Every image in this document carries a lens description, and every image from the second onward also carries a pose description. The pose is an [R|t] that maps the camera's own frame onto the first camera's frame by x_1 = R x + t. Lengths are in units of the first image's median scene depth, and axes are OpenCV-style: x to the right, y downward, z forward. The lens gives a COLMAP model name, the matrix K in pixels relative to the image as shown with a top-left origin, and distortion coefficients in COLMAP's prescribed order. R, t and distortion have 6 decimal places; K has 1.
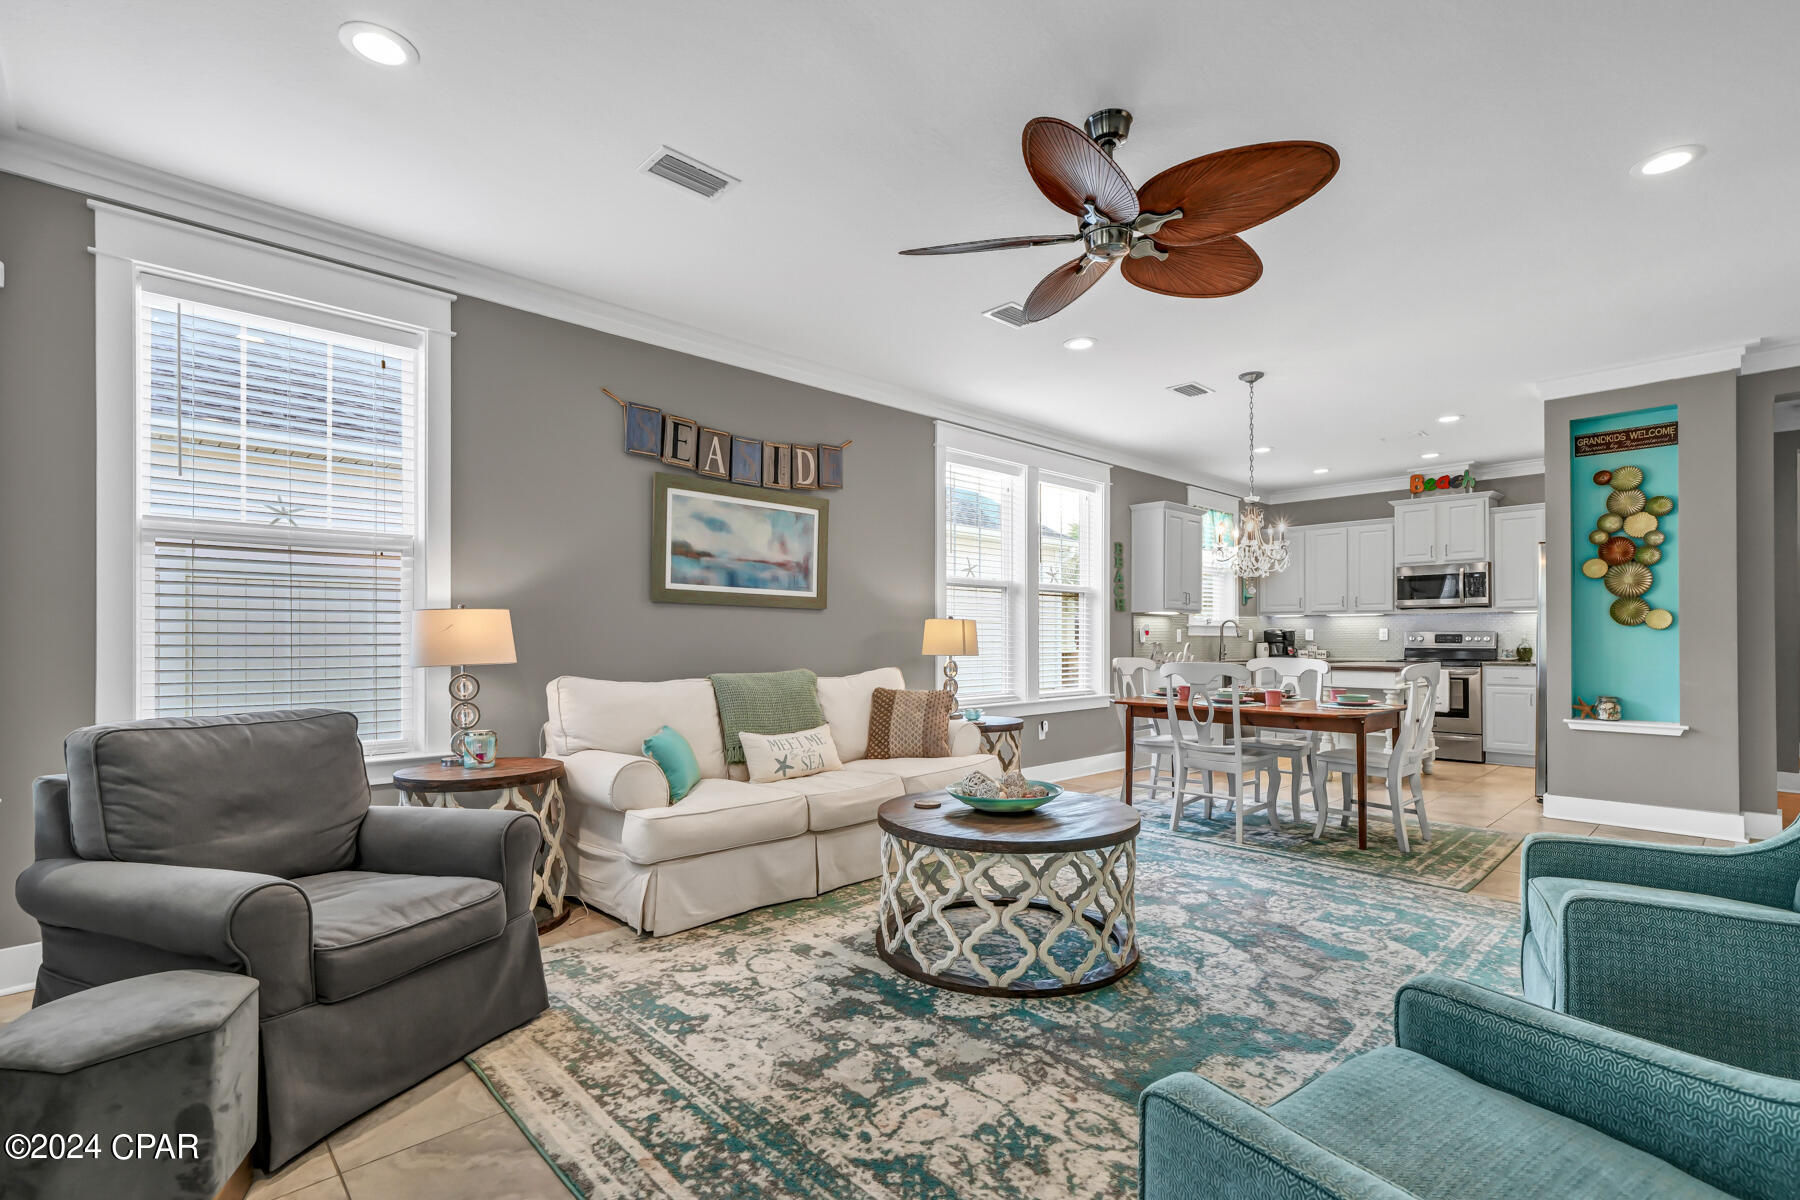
lens RADIAL K [[827.2, 0, 897.0], [0, 827.2, 631.4], [0, 0, 1]] dist [0.005934, 0.000835]
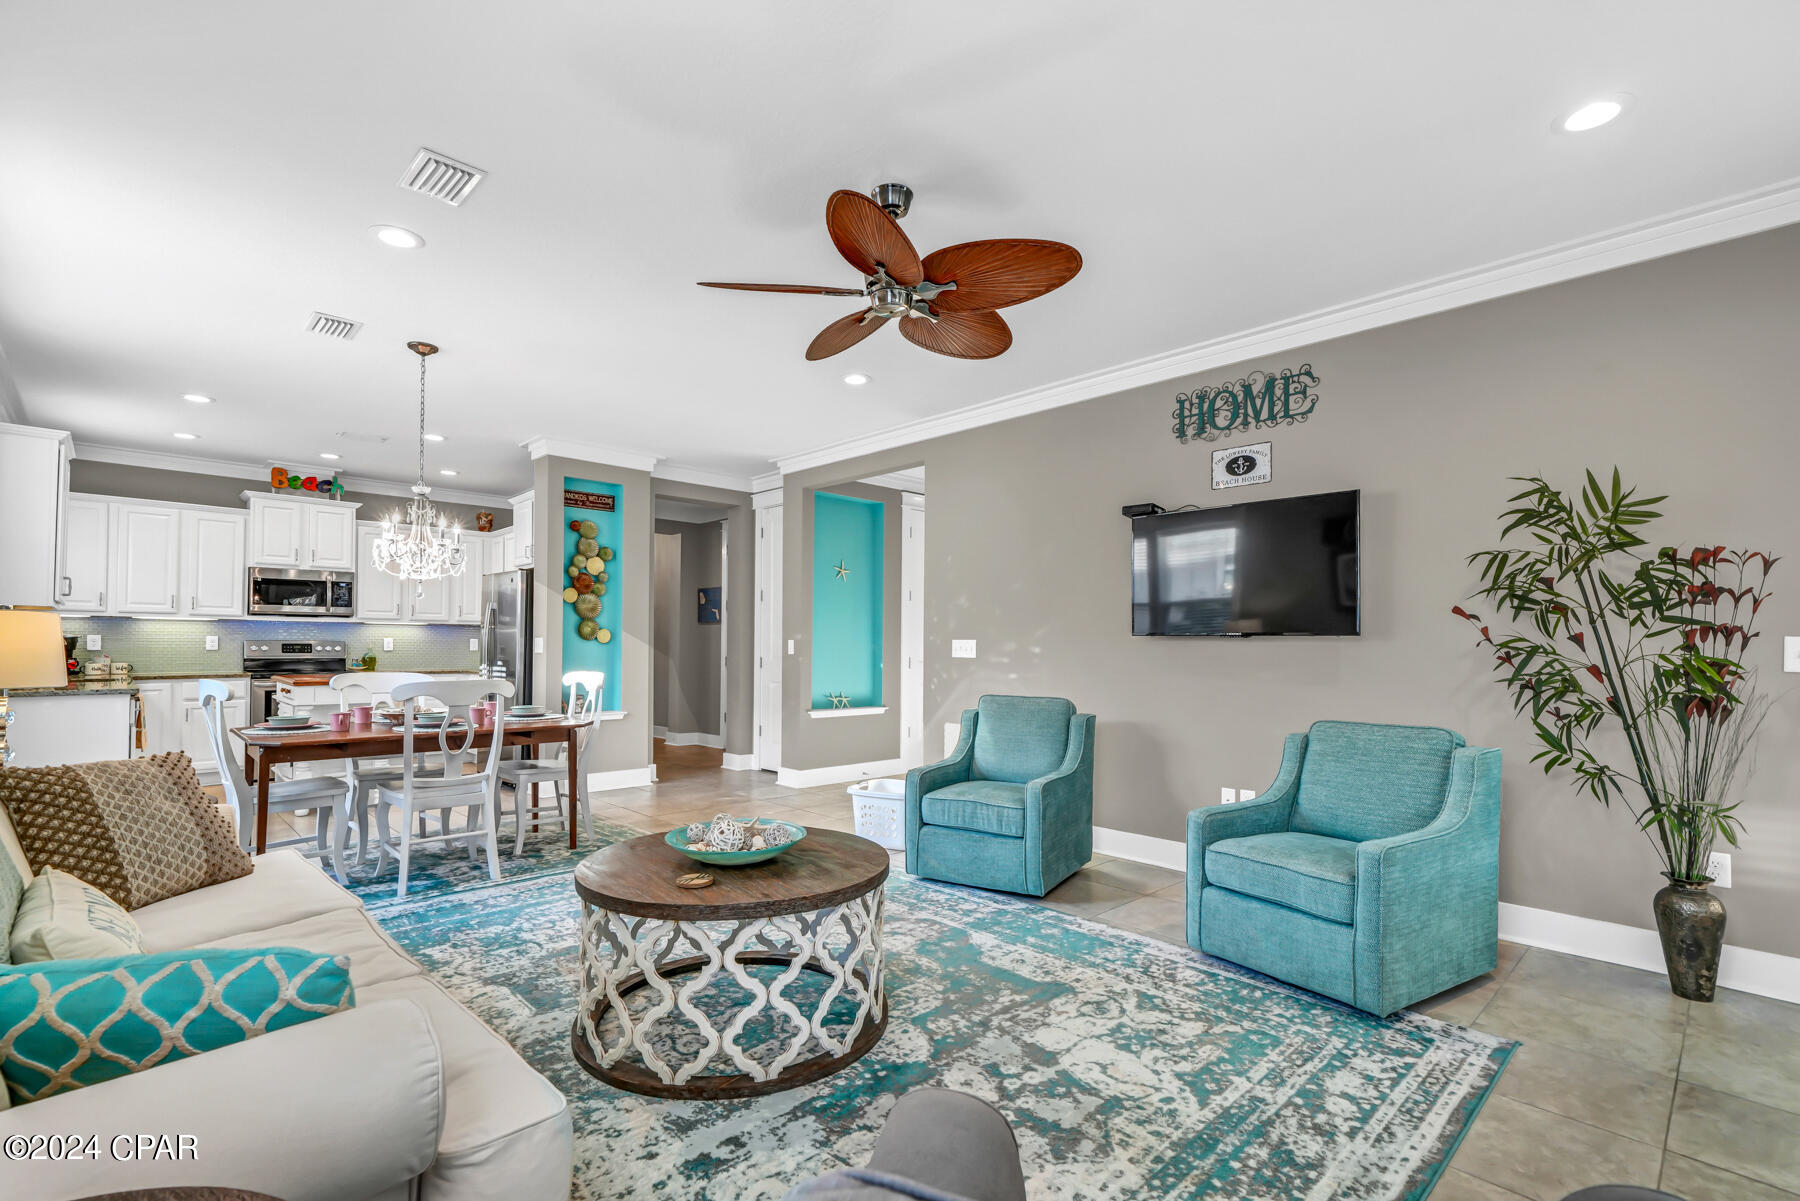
lens RADIAL K [[814.8, 0, 899.6], [0, 814.8, 635.9], [0, 0, 1]] dist [0.003080, 0.000334]
pose [[-0.011638, 0.015131, 0.999818, -0.424959], [-0.013596, 0.999791, -0.015289, -0.000577], [-0.999840, -0.013771, -0.011430, 0.509167]]
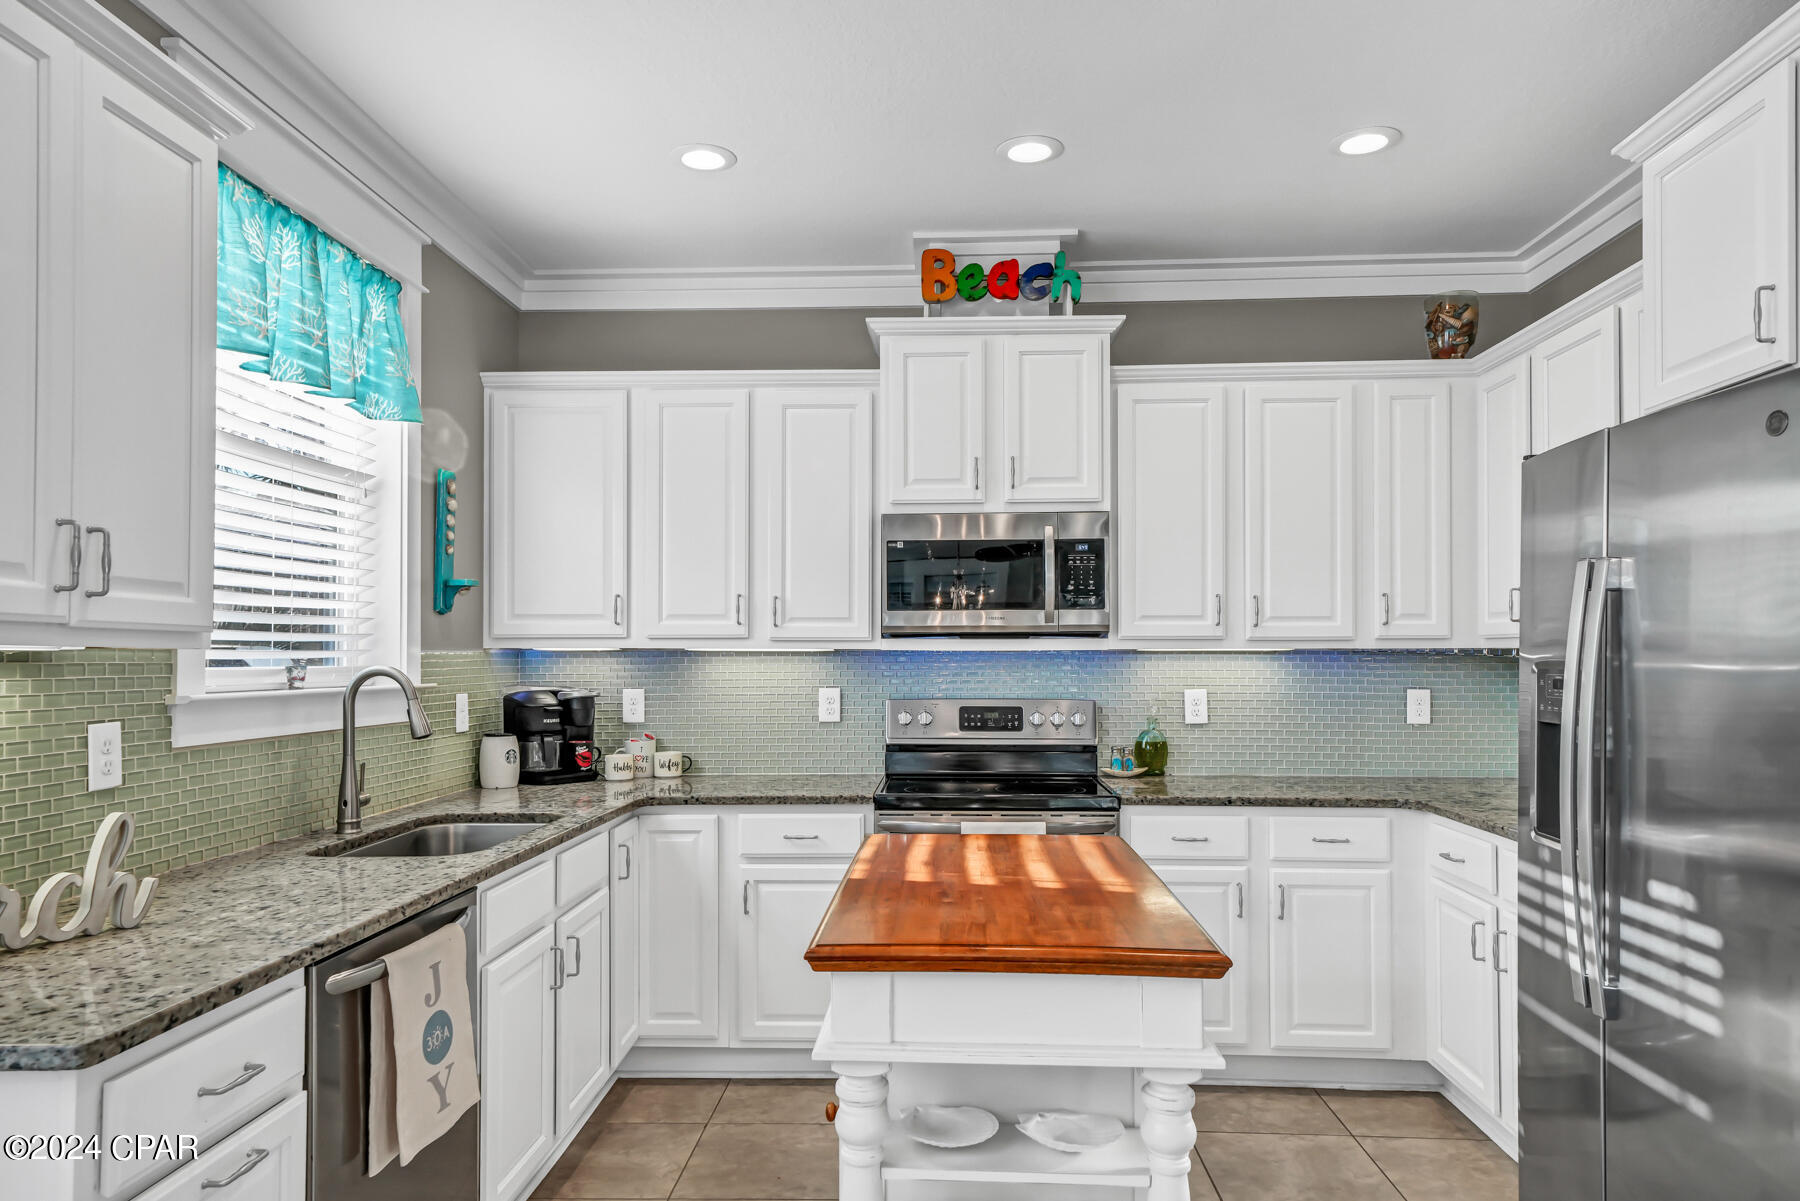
lens RADIAL K [[1164.5, 0, 904.9], [0, 1164.5, 639.3], [0, 0, 1]] dist [0.041228, -0.001182]
pose [[0.717649, 0.012086, 0.696300, 0.433007], [-0.005297, 0.999915, -0.011896, -0.031649], [-0.696385, 0.004849, 0.717652, 1.025568]]
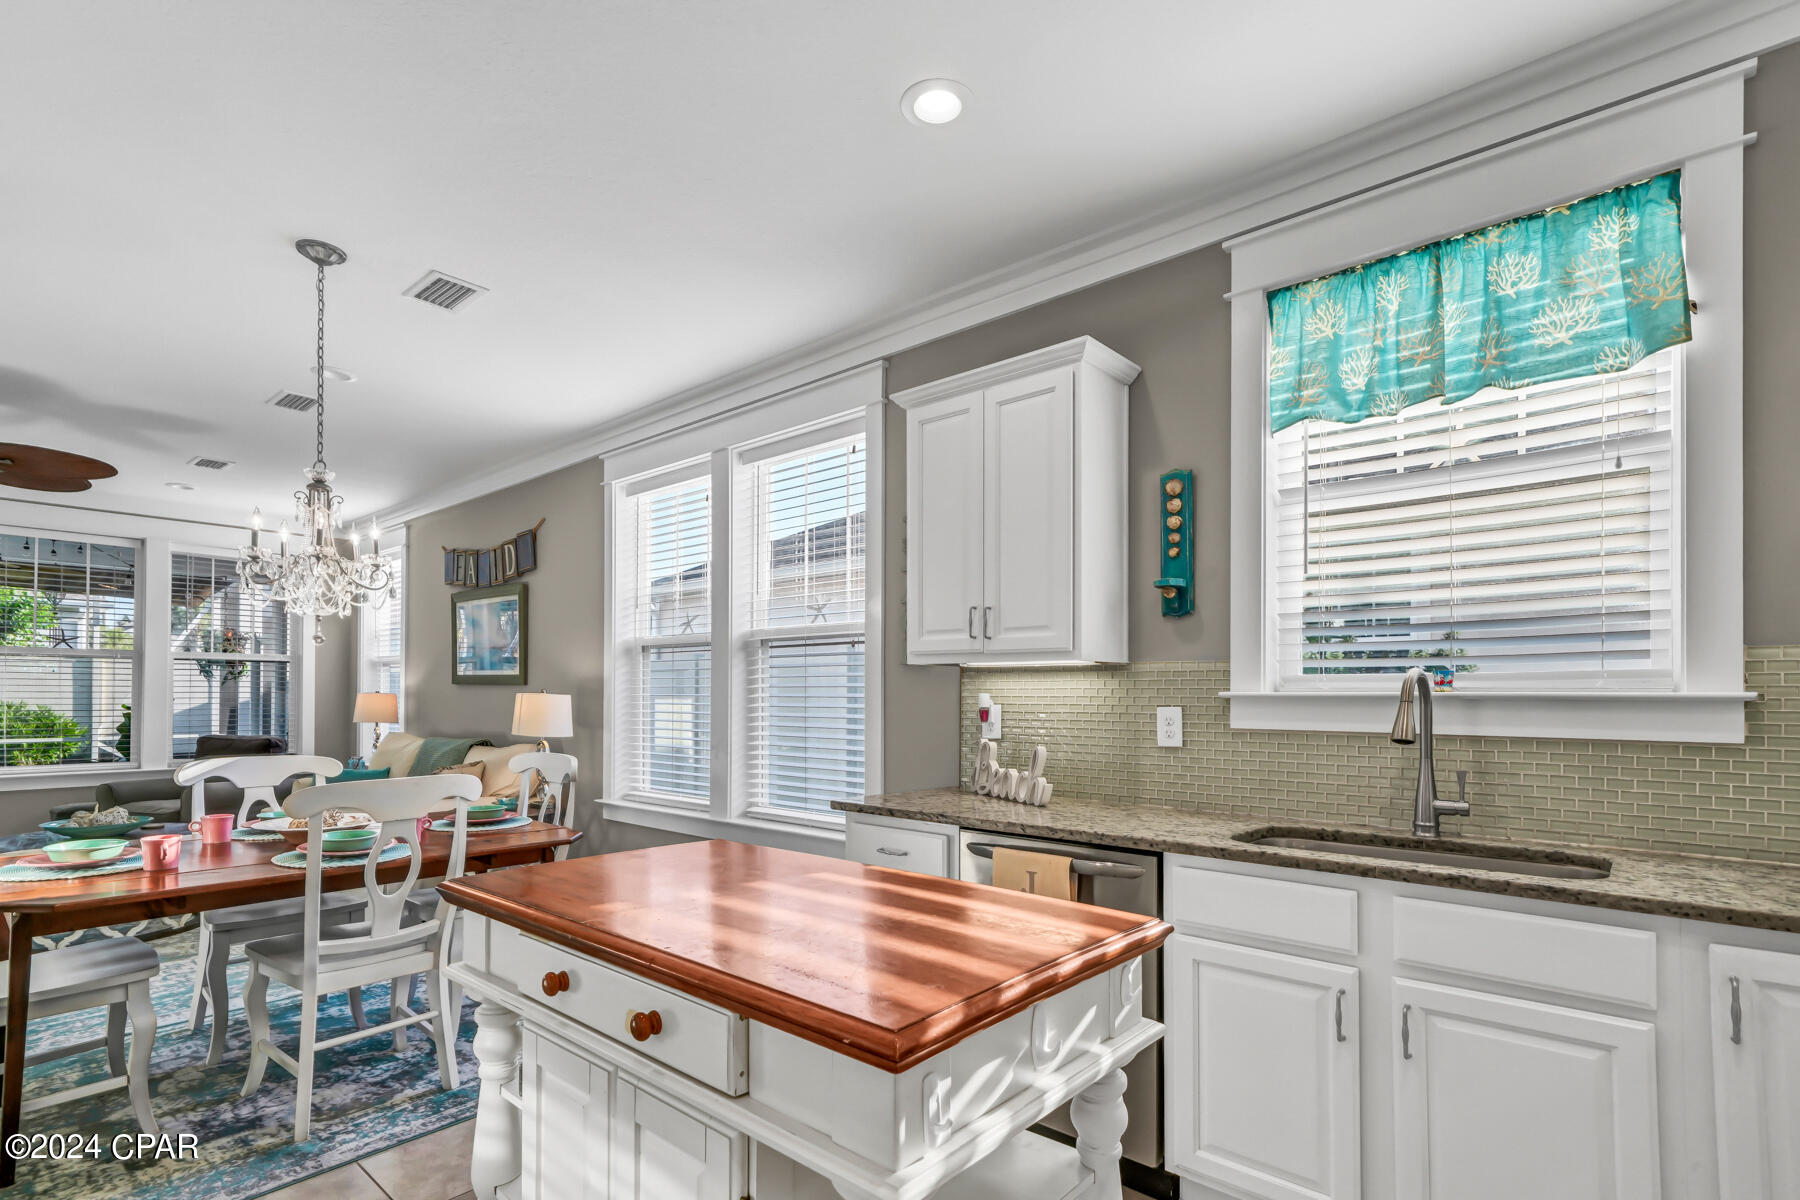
lens RADIAL K [[850.2, 0, 896.1], [0, 850.2, 696.0], [0, 0, 1]] dist [0.001138, -0.000304]
pose [[0.095411, -0.000675, -0.995438, 1.026118], [0.000192, 1.000000, -0.000660, -0.010873], [0.995438, -0.000128, 0.095411, 1.328004]]
